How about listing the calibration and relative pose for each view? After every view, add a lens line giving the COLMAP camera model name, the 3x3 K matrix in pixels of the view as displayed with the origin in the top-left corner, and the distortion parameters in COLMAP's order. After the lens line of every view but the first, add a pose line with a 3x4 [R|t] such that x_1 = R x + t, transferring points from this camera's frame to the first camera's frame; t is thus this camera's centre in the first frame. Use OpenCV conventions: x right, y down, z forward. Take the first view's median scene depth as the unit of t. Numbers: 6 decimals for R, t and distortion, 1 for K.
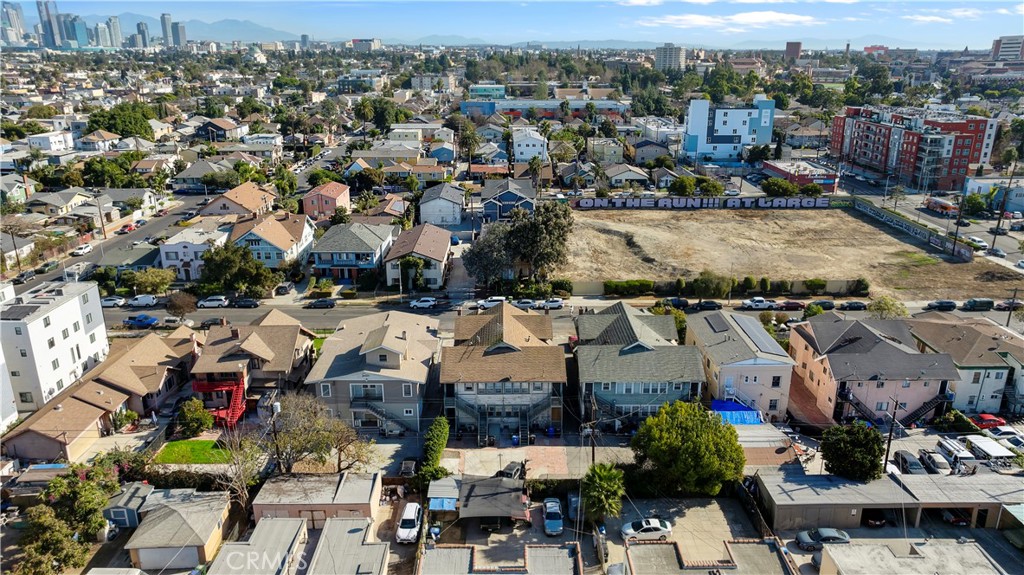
lens RADIAL K [[720.8, 0, 515.4], [0, 720.8, 286.2], [0, 0, 1]] dist [-0.022721, 0.016903]
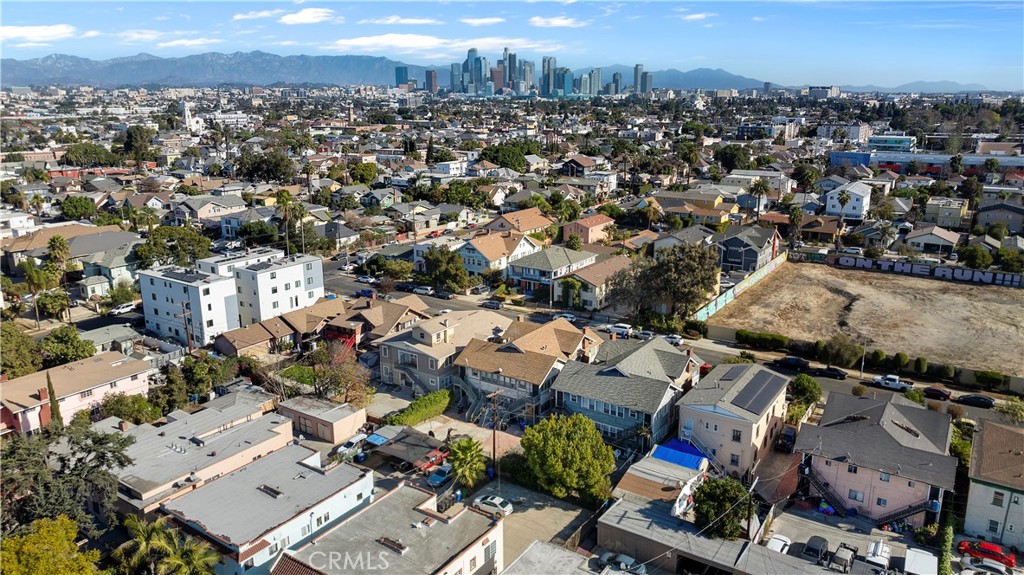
lens RADIAL K [[720.8, 0, 512.1], [0, 720.8, 289.3], [0, 0, 1]] dist [-0.022721, 0.016903]
pose [[0.819226, 0.143842, -0.555138, 0.419067], [-0.174976, 0.984568, -0.003103, -0.003852], [0.546125, 0.099678, 0.831752, 0.006502]]
